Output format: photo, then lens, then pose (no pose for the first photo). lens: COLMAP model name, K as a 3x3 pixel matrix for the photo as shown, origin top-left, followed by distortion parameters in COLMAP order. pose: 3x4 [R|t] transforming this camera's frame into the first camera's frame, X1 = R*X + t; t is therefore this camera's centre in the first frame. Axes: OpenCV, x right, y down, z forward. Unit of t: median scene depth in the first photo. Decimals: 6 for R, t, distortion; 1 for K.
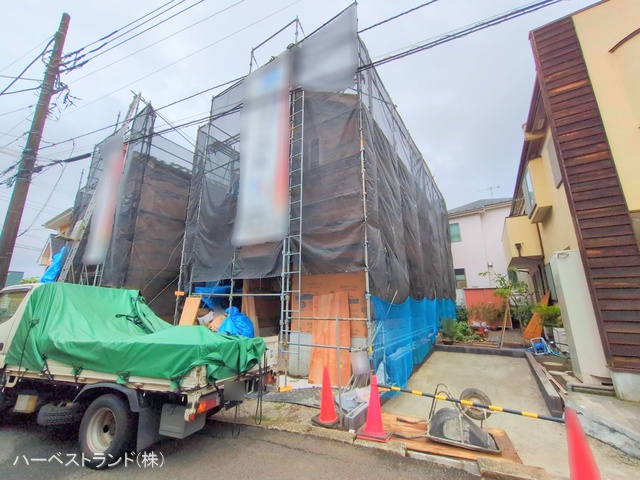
lens RADIAL K [[252.6, 0, 320.1], [0, 252.6, 245.3], [0, 0, 1]] dist [0.002599, 0.000476]
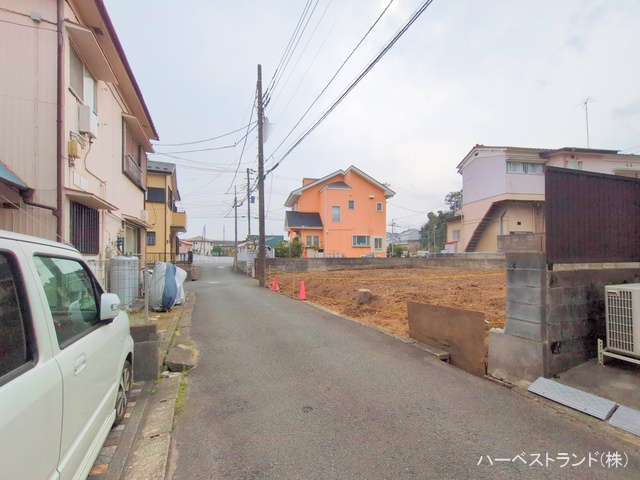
lens RADIAL K [[284.1, 0, 332.2], [0, 284.1, 260.3], [0, 0, 1]] dist [0.001950, 0.004372]
pose [[0.738727, 0.006748, -0.673971, 0.664122], [0.147533, 0.974082, 0.171461, -0.020854], [0.657660, -0.226095, 0.718584, -0.262621]]
